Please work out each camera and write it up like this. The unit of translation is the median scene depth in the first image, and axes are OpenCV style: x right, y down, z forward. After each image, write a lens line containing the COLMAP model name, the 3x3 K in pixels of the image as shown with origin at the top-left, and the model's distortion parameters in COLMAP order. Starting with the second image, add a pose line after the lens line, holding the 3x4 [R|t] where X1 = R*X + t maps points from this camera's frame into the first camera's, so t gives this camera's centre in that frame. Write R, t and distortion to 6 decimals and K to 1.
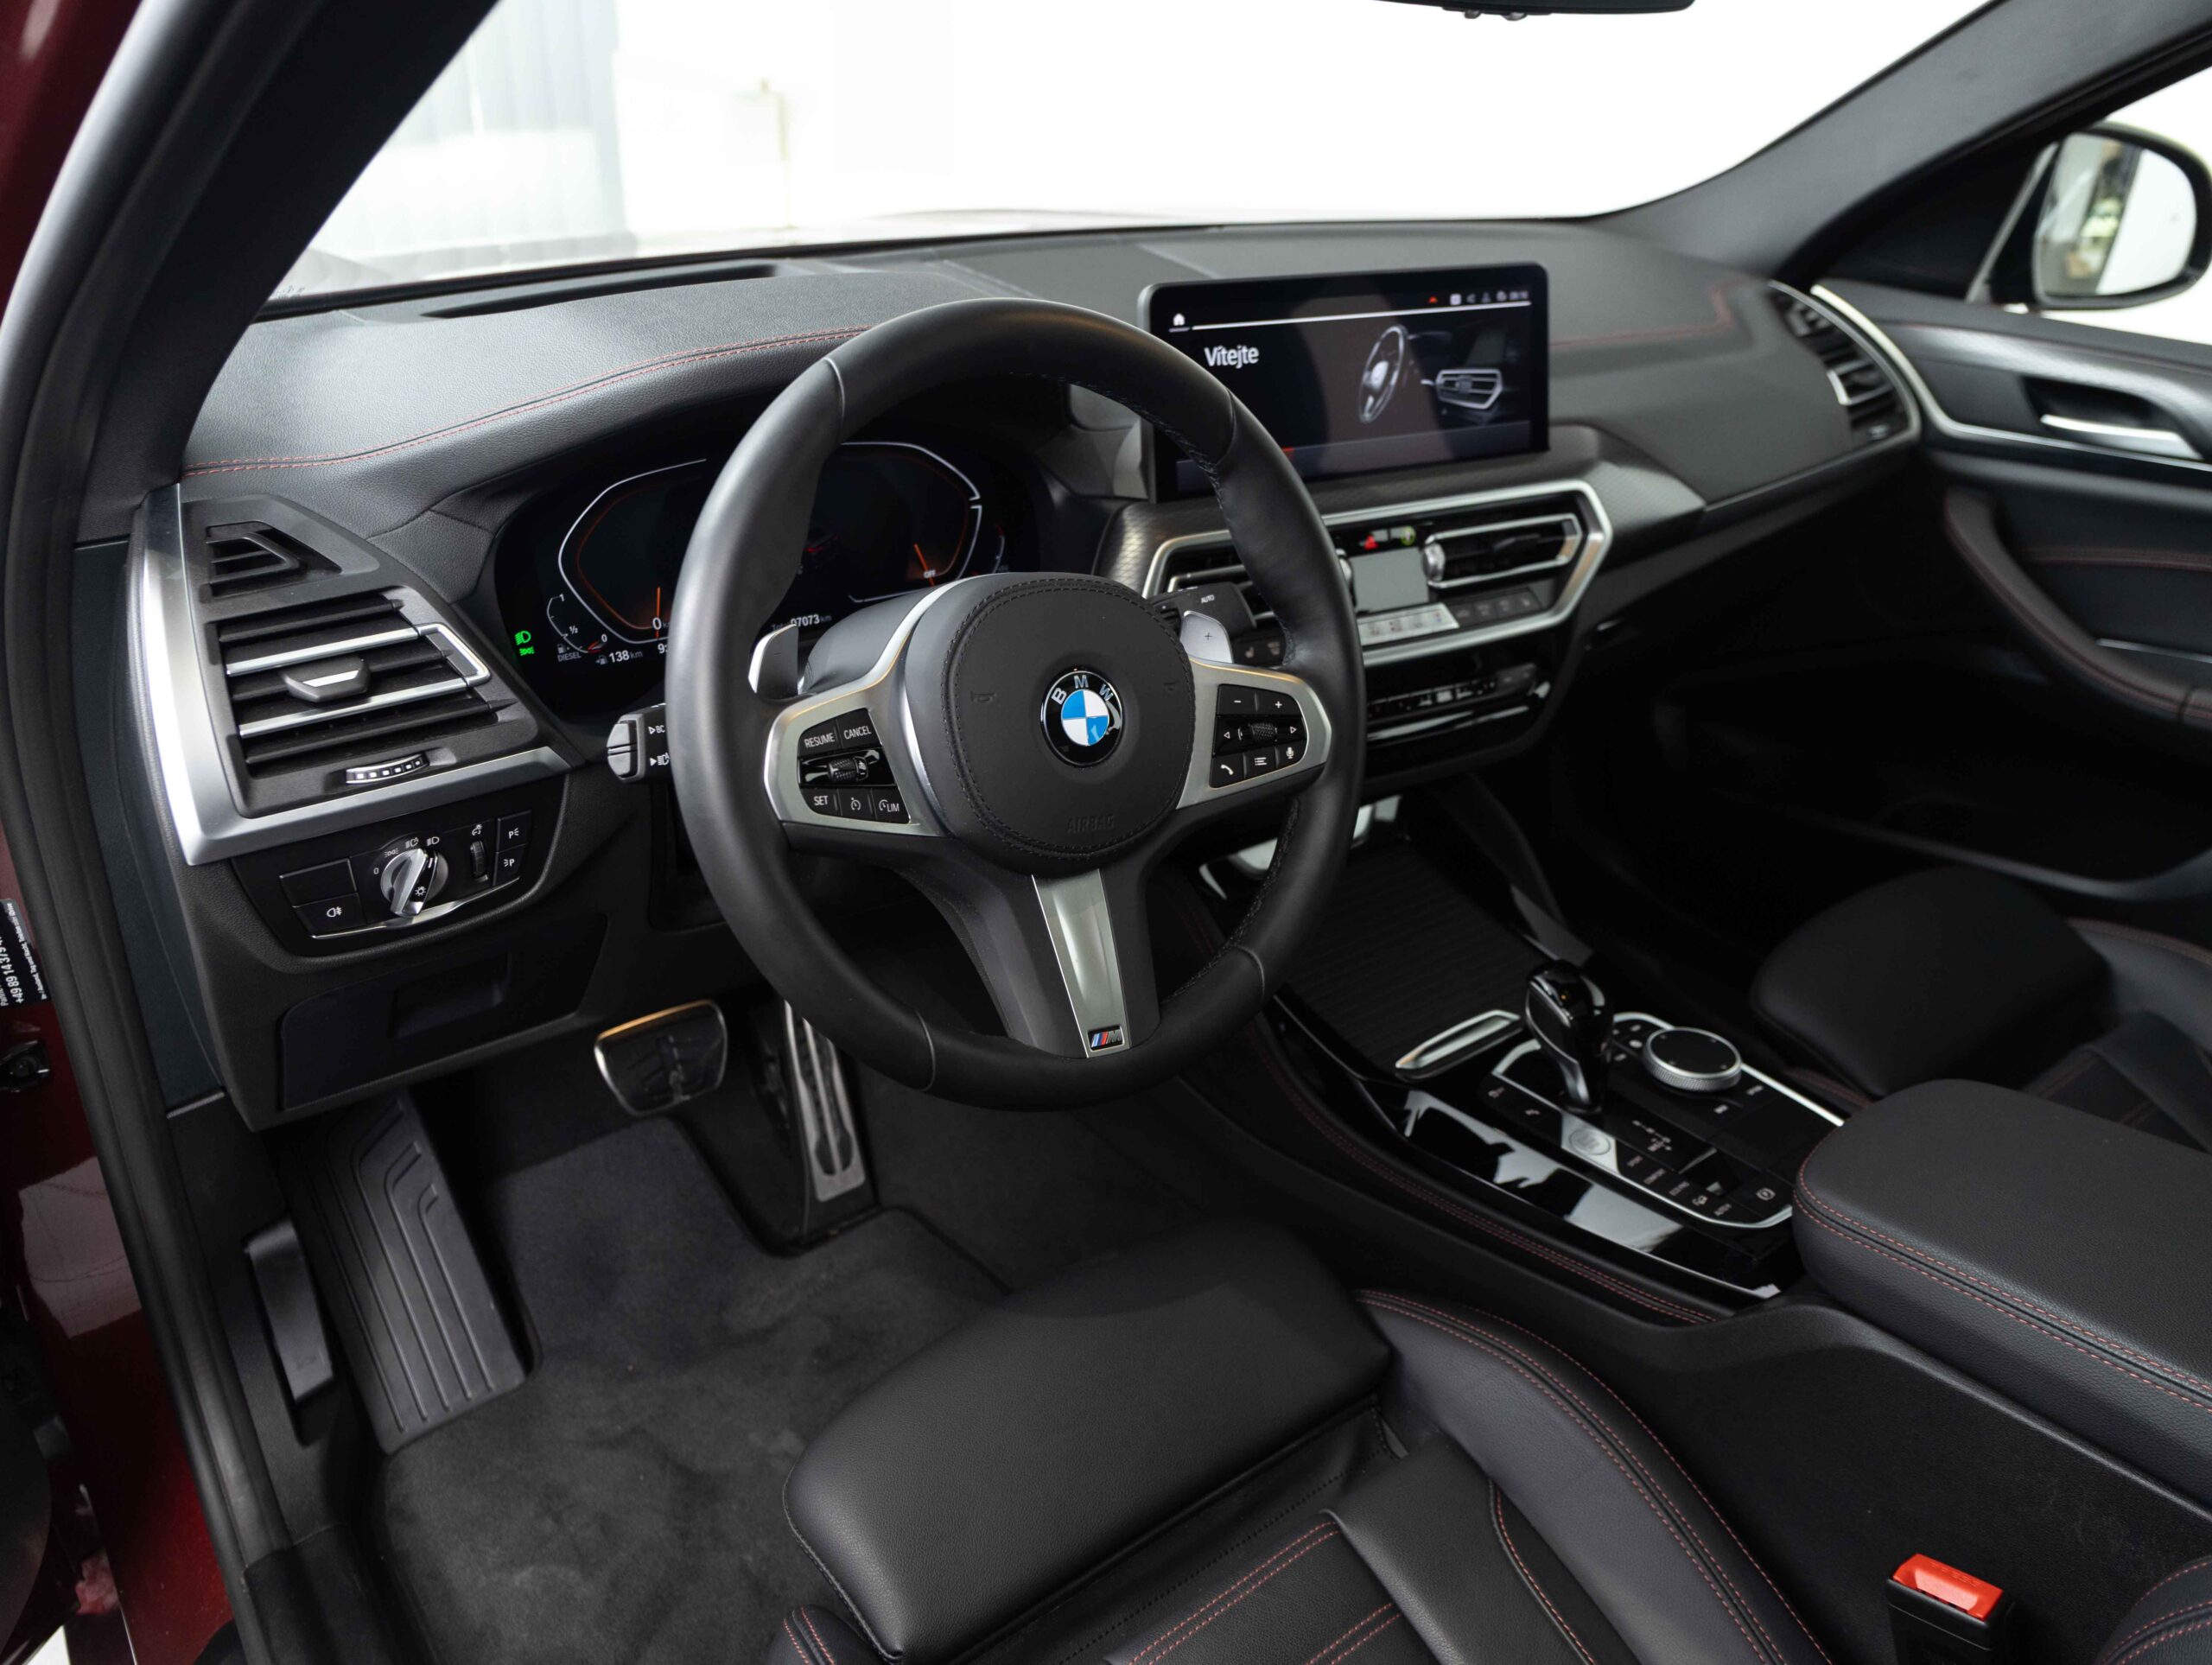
lens RADIAL K [[1497.7, 0, 1115.7], [0, 1497.7, 818.7], [0, 0, 1]] dist [-0.015240, -0.003669]
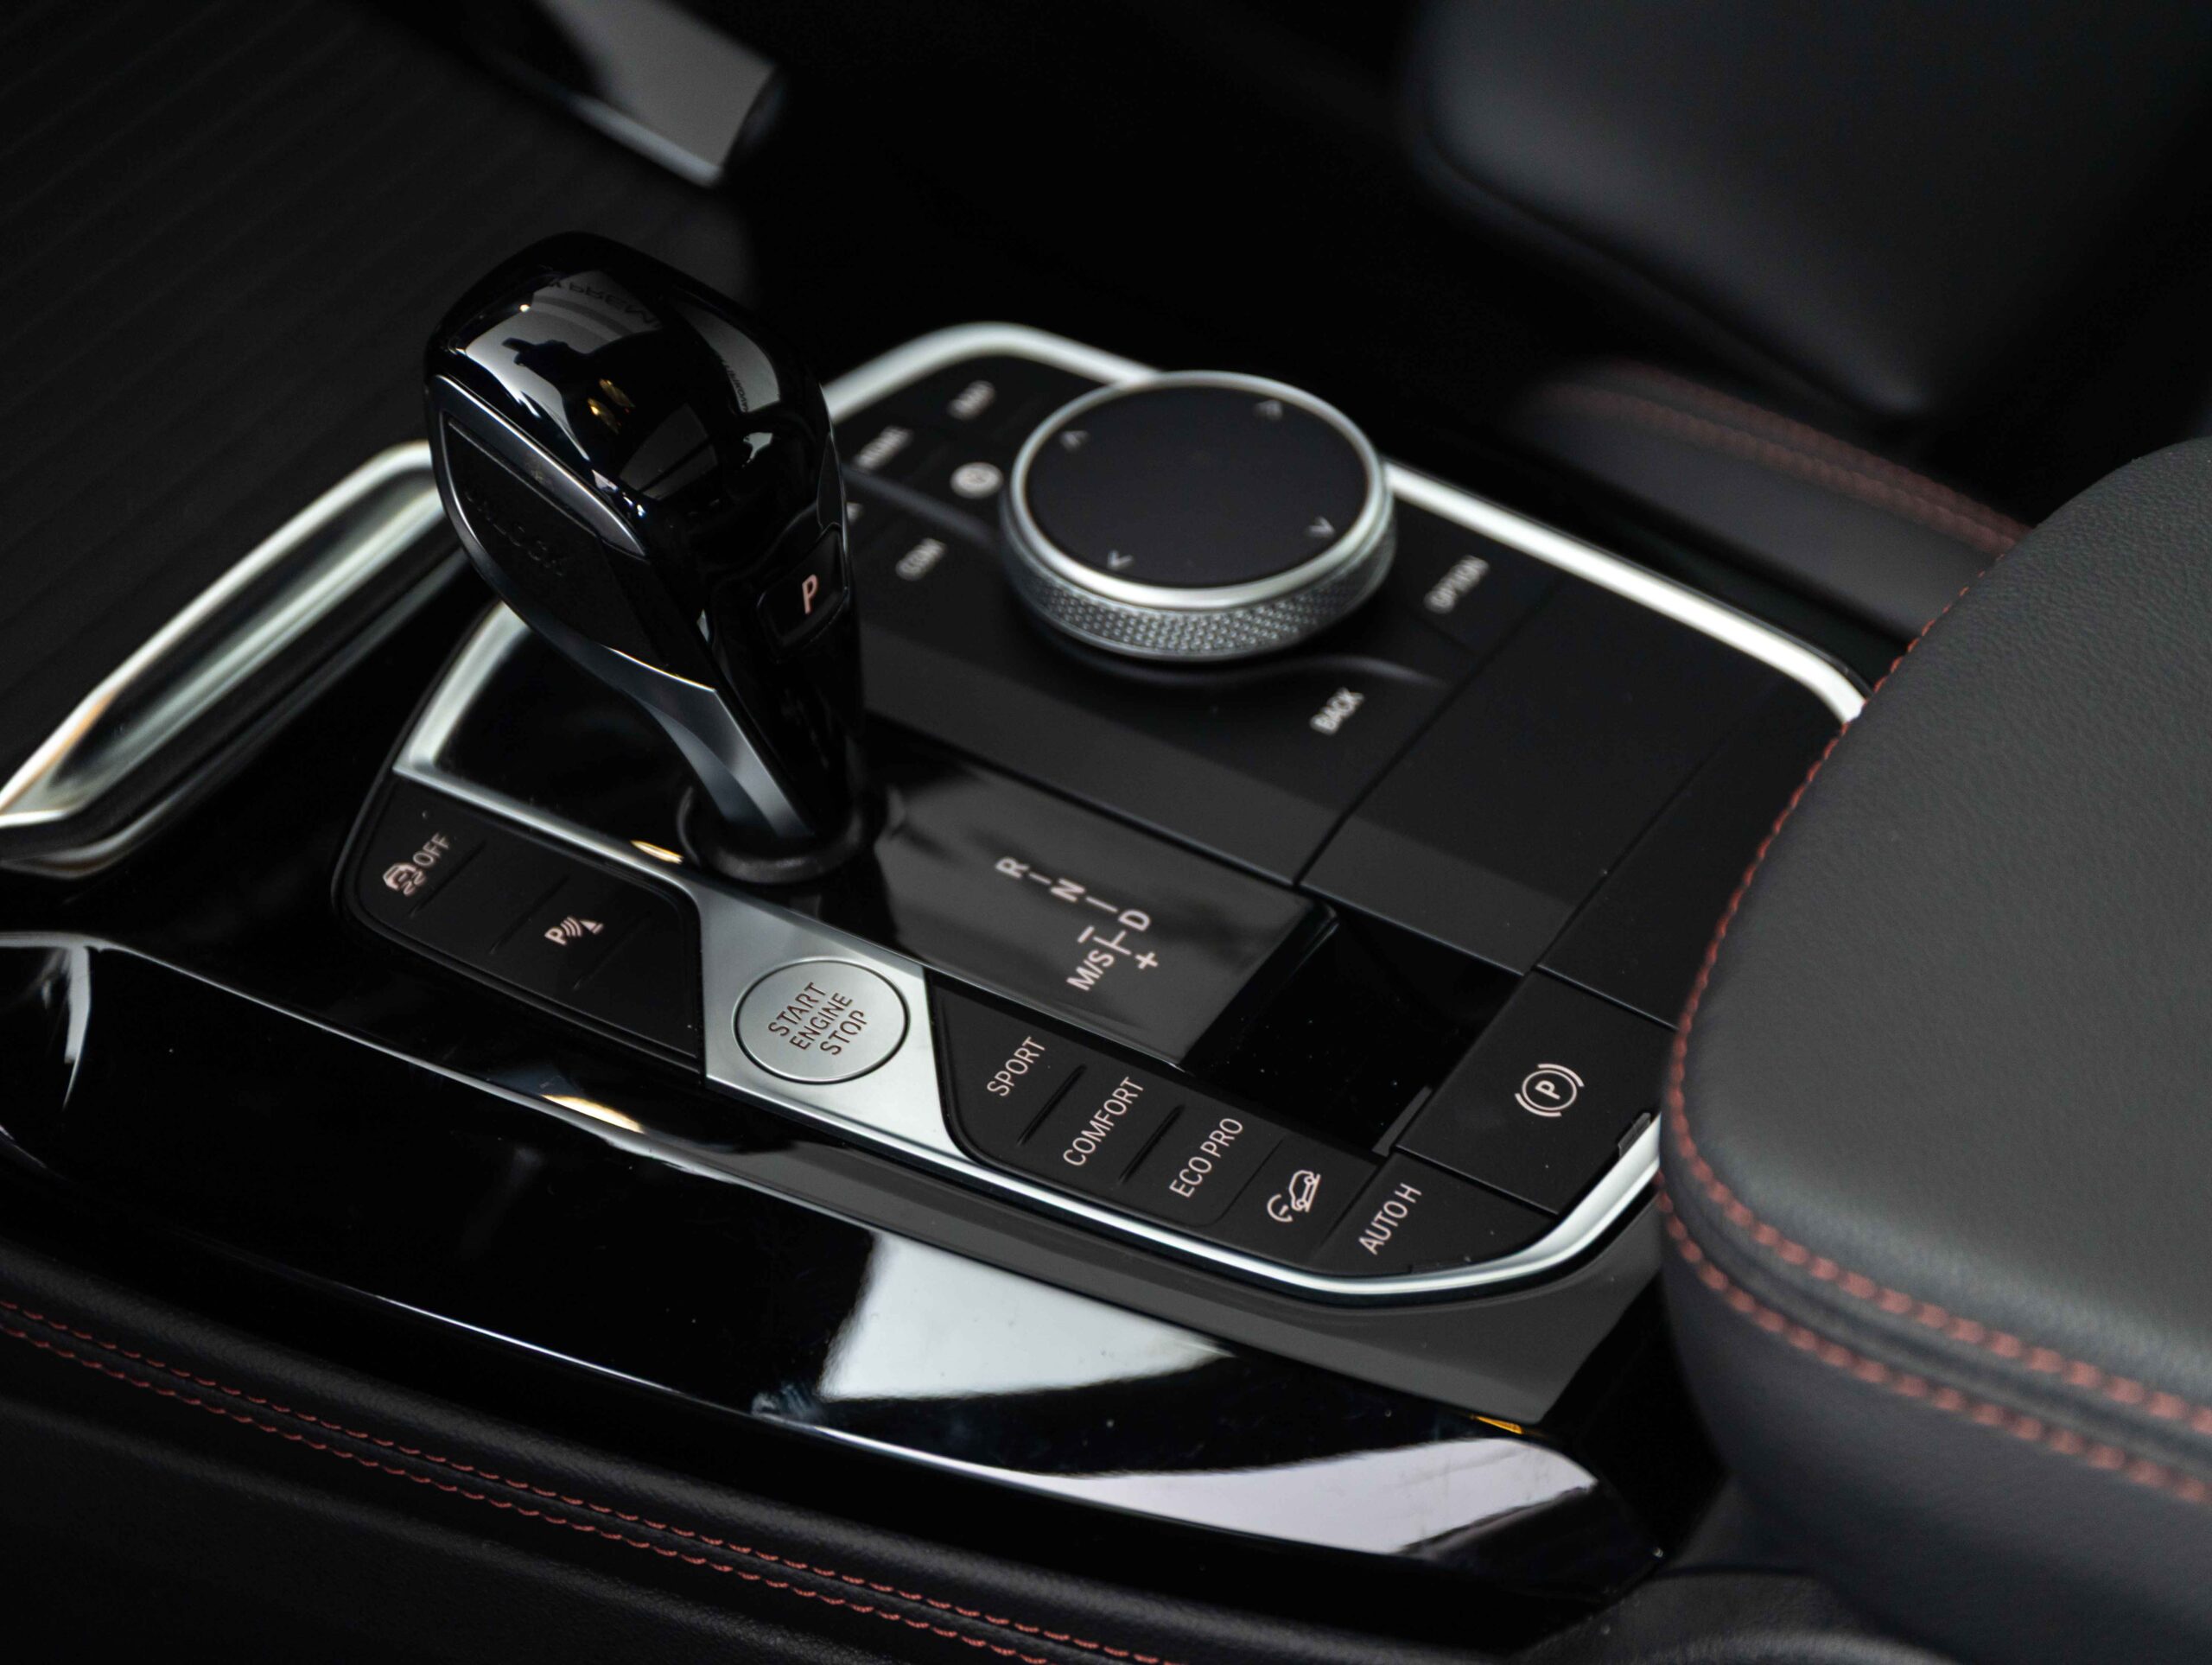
lens RADIAL K [[4257.6, 0, 1104.8], [0, 4257.6, 833.6], [0, 0, 1]] dist [-0.181259, 0.000000]
pose [[0.932537, -0.250427, 0.260116, 0.189821], [0.161362, 0.933497, 0.320229, -0.010741], [-0.323012, -0.256652, 0.910930, 0.389397]]
